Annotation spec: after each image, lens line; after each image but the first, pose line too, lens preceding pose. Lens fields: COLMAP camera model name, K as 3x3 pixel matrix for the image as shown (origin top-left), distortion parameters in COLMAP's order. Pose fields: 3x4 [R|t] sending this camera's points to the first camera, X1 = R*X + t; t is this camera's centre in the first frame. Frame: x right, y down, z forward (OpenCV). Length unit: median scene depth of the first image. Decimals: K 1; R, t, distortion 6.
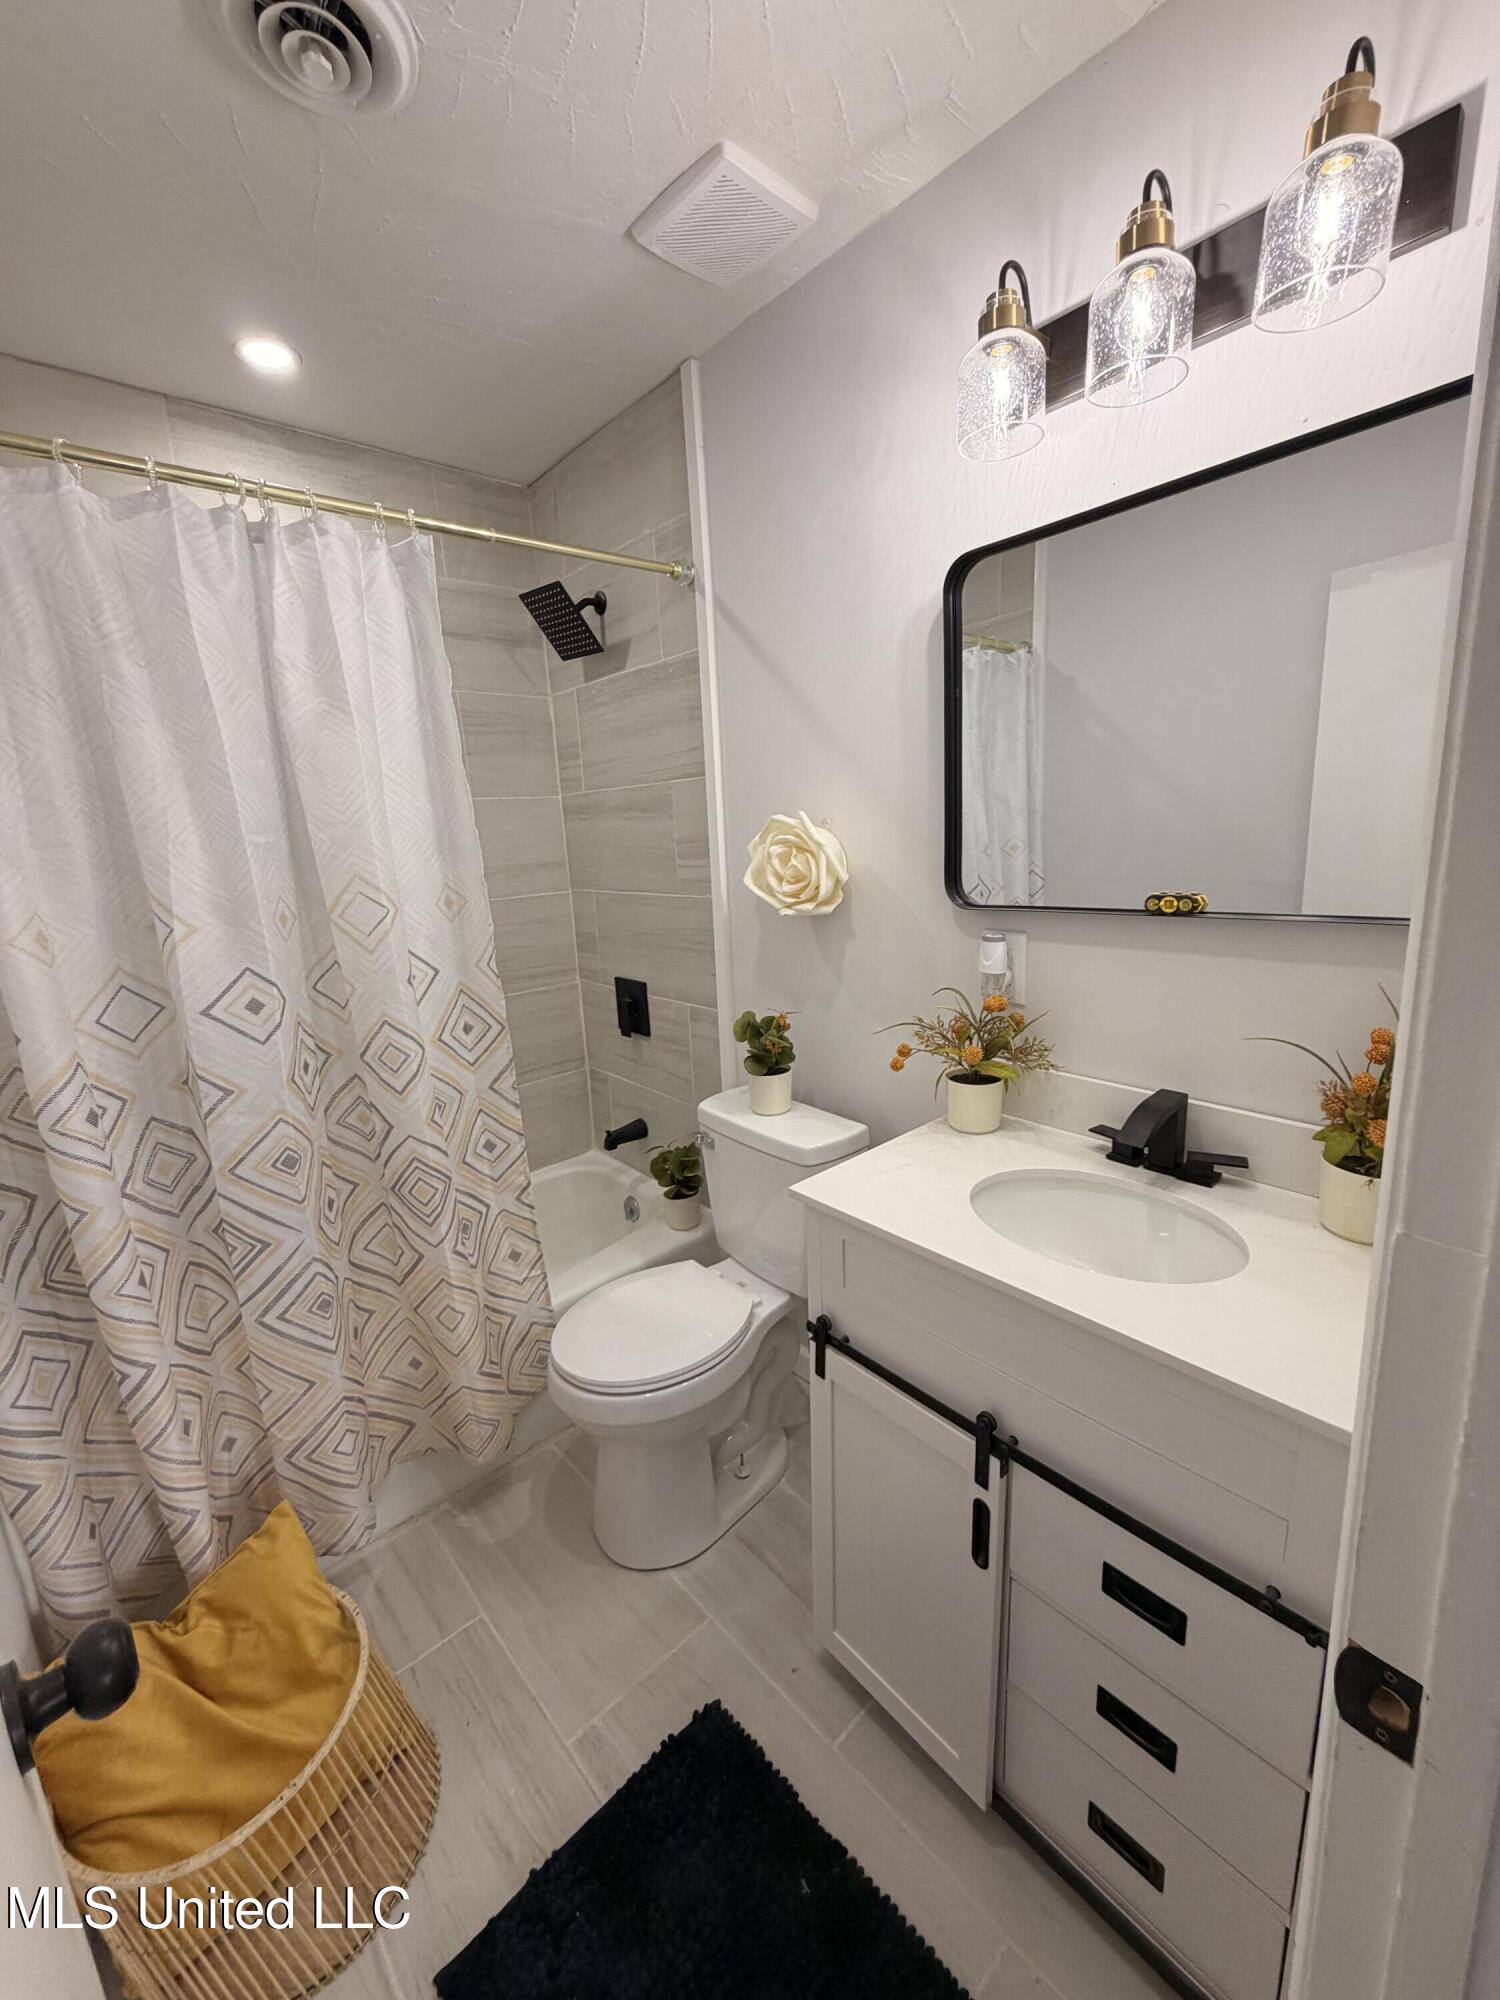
lens RADIAL K [[797.3, 0, 745.1], [0, 797.3, 999.1], [0, 0, 1]] dist [0.001878, -0.000360]
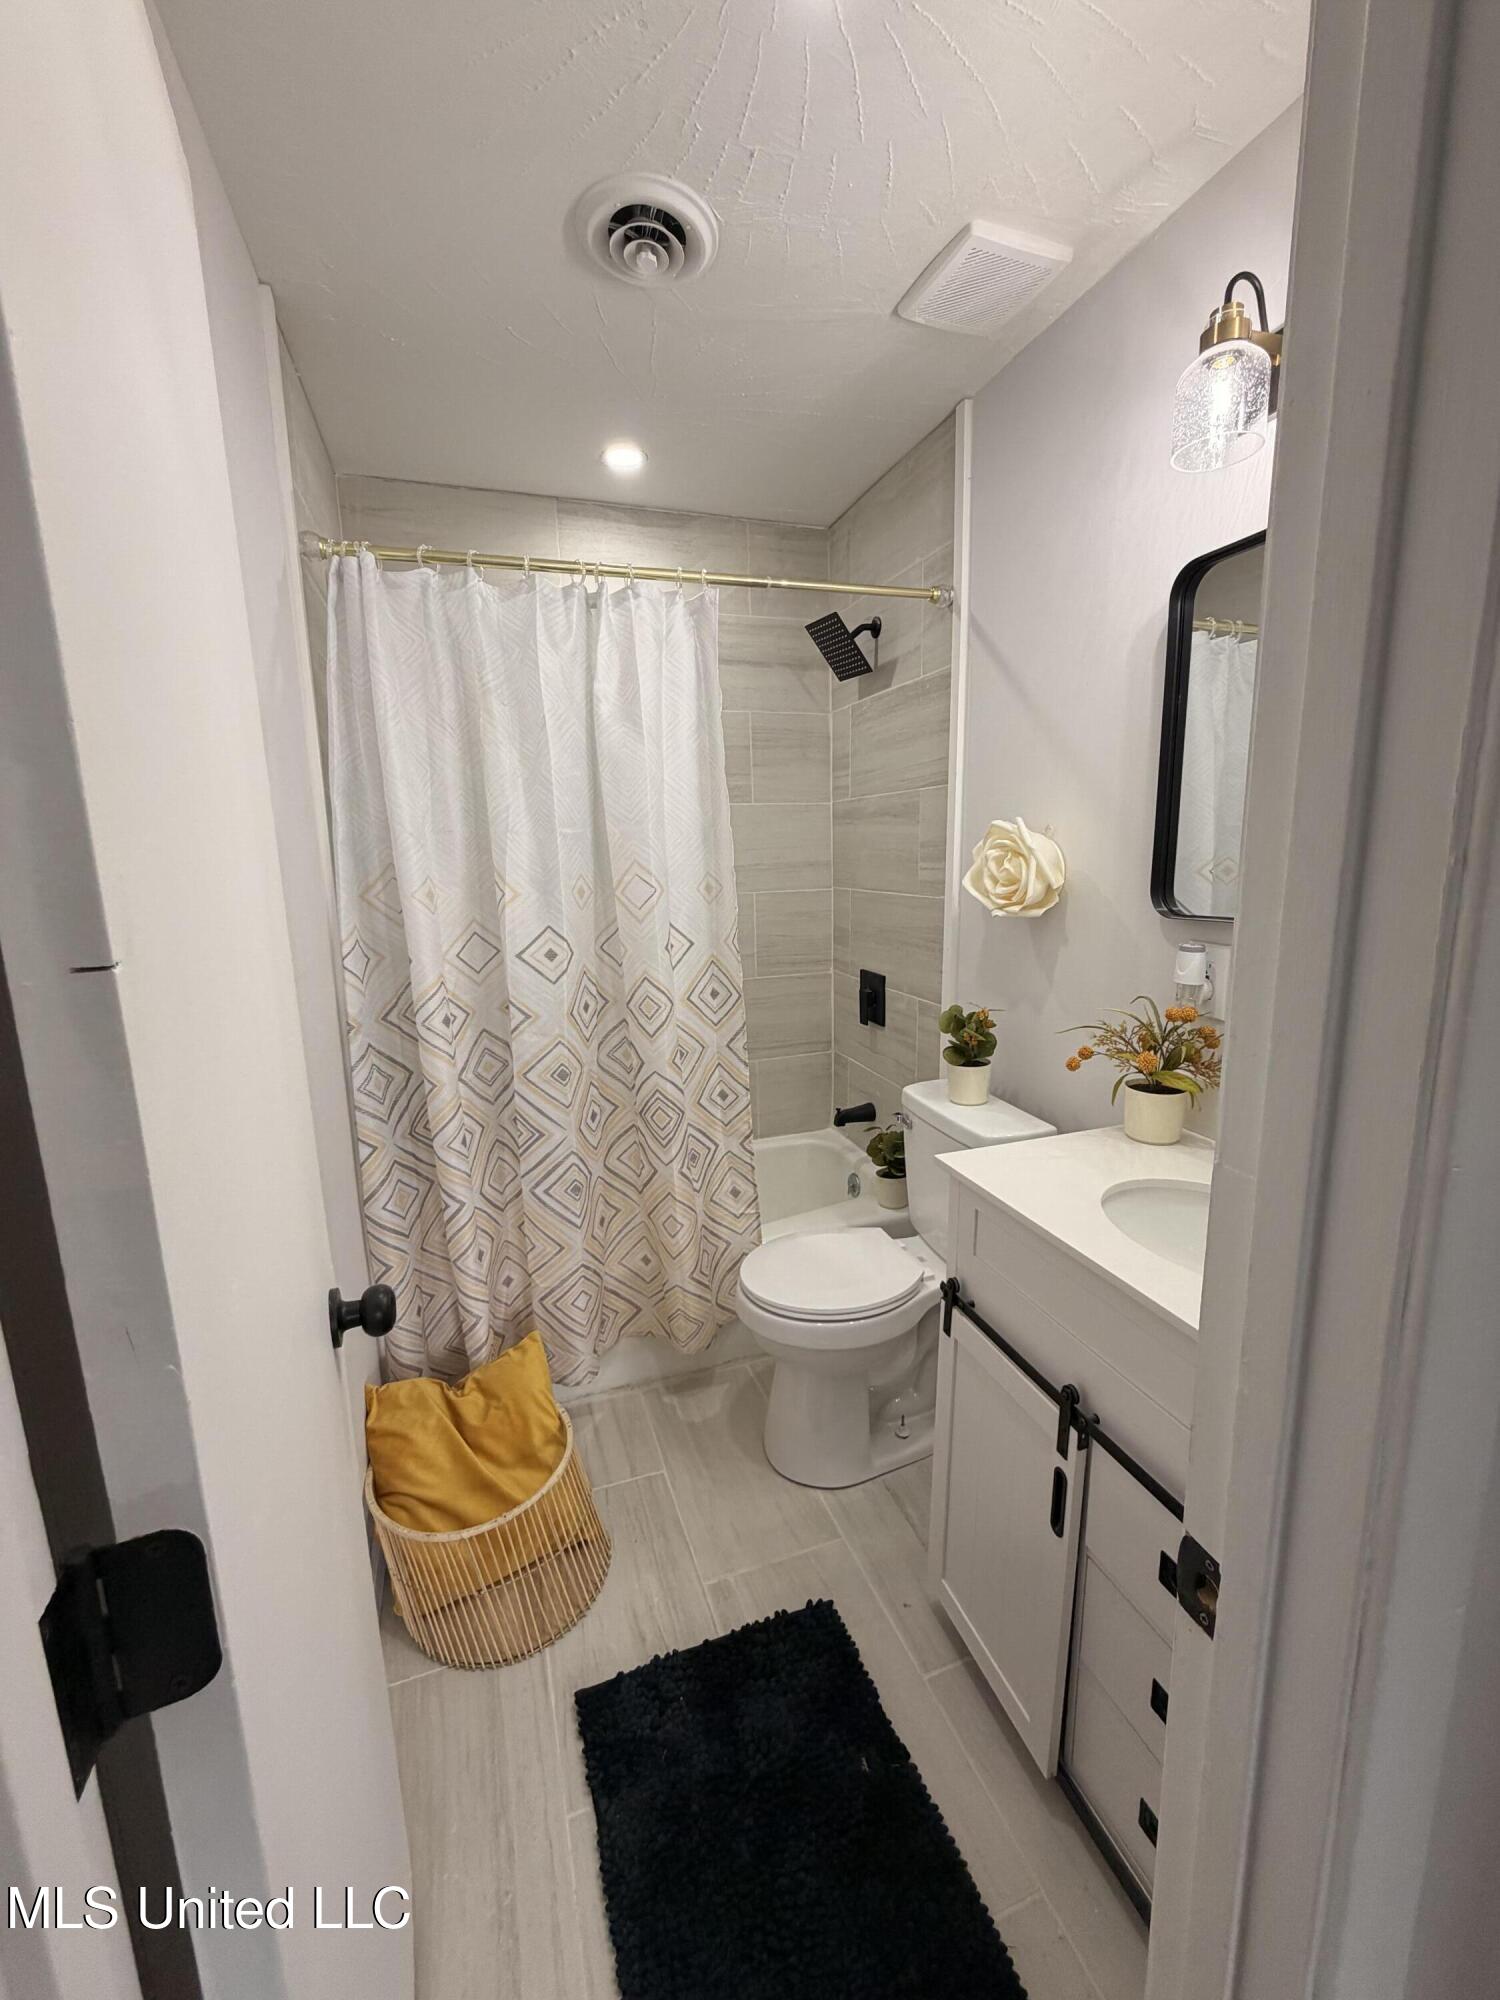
lens RADIAL K [[797.3, 0, 745.1], [0, 797.3, 999.1], [0, 0, 1]] dist [0.001878, -0.000360]
pose [[0.921392, 0.101104, -0.375254, 0.164952], [-0.105441, 0.994385, 0.009018, 0.031433], [0.374059, 0.031258, 0.926878, -0.100554]]
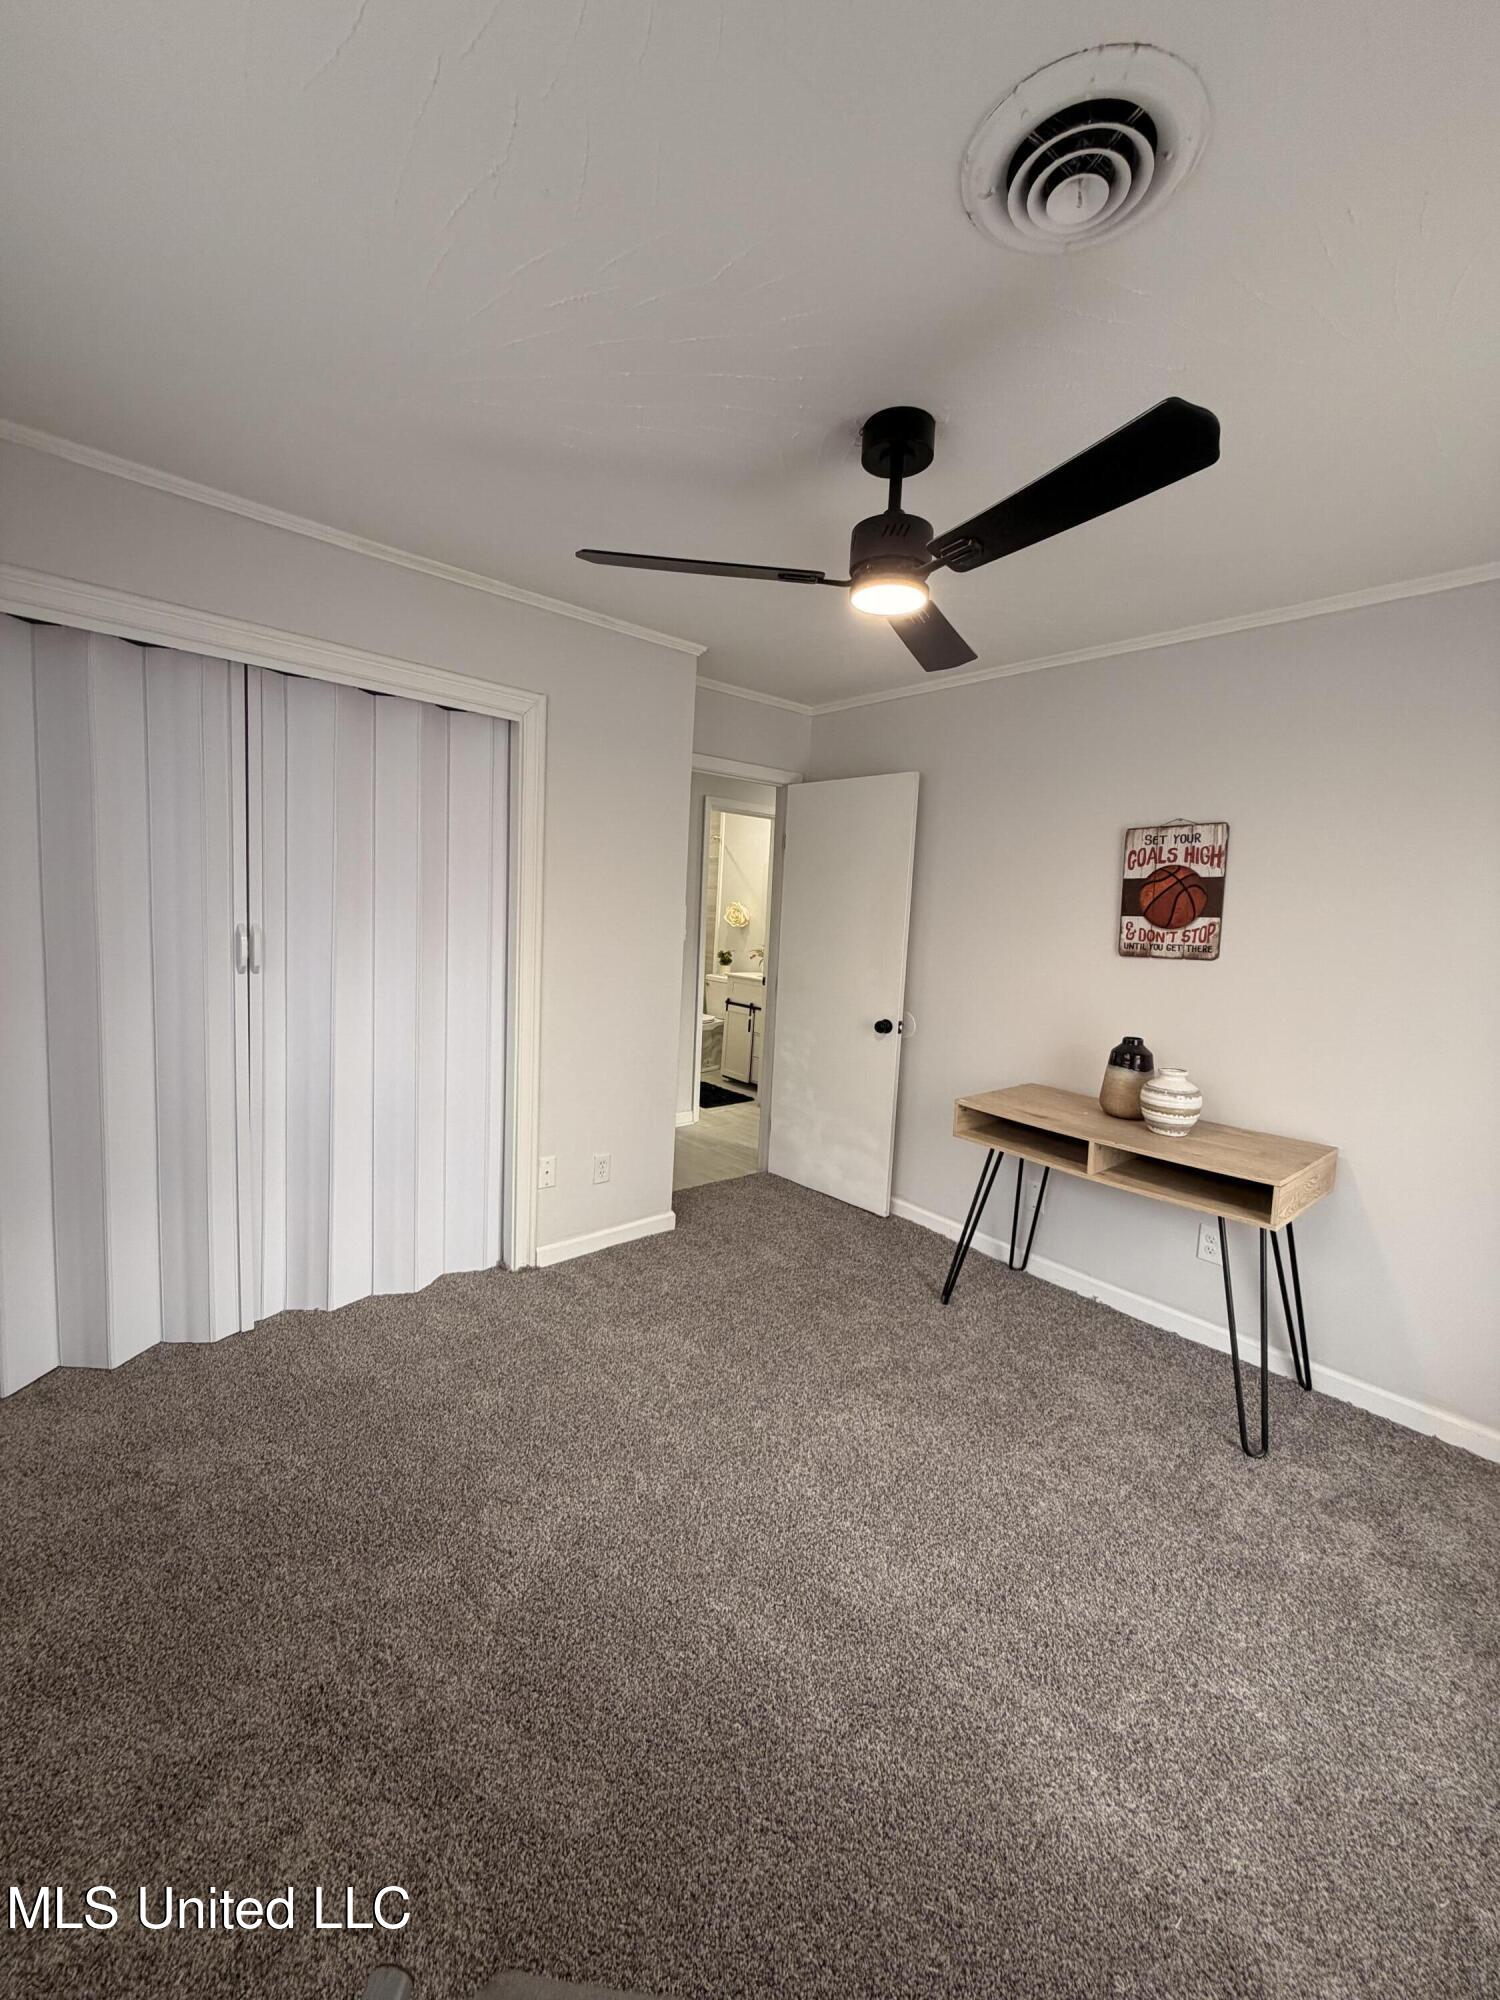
lens RADIAL K [[797.3, 0, 745.1], [0, 797.3, 999.1], [0, 0, 1]] dist [0.001878, -0.000360]
pose [[0.993882, 0.110289, 0.005877, 0.142642], [-0.109229, 0.989418, -0.095503, 0.711198], [-0.016348, 0.094277, 0.995412, -3.339226]]
